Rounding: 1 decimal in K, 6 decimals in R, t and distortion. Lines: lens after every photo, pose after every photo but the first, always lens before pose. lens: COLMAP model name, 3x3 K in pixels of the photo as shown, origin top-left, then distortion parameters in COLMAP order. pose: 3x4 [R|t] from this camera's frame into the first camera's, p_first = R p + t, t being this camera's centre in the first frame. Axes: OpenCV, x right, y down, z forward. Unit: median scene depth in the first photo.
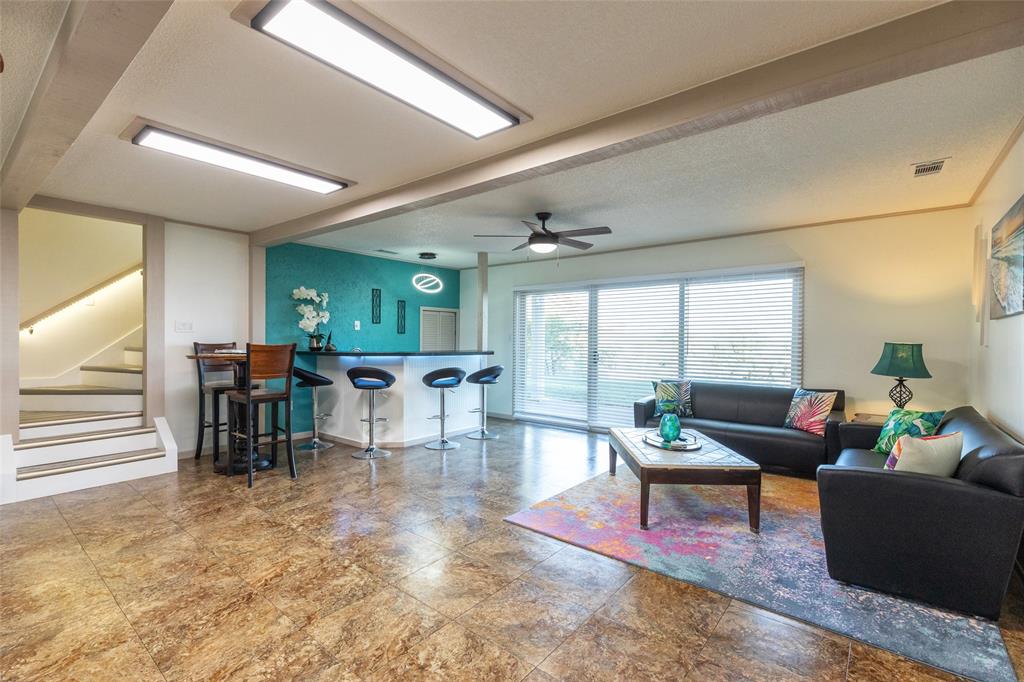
lens RADIAL K [[464.6, 0, 512.0], [0, 464.6, 341.5], [0, 0, 1]] dist [0.004621, -0.000944]
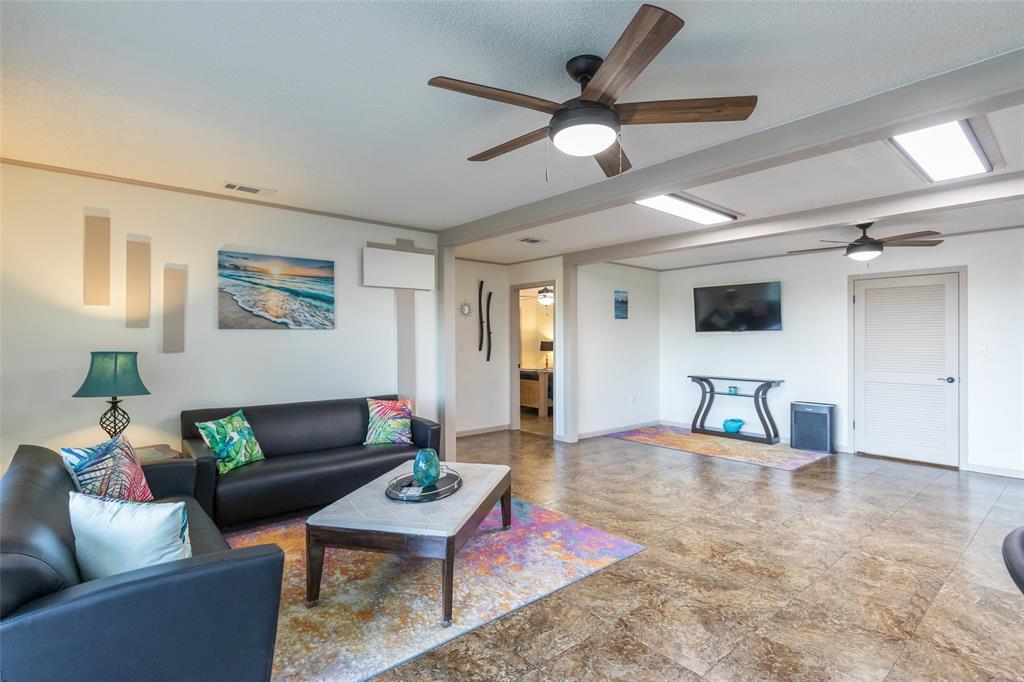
lens RADIAL K [[491.4, 0, 511.8], [0, 491.4, 335.6], [0, 0, 1]] dist [-0.002481, -0.000156]
pose [[-0.983042, -0.008160, 0.183198, 0.064031], [-0.007742, 0.999966, 0.002996, -0.033530], [-0.183216, 0.001527, -0.983071, 1.853946]]
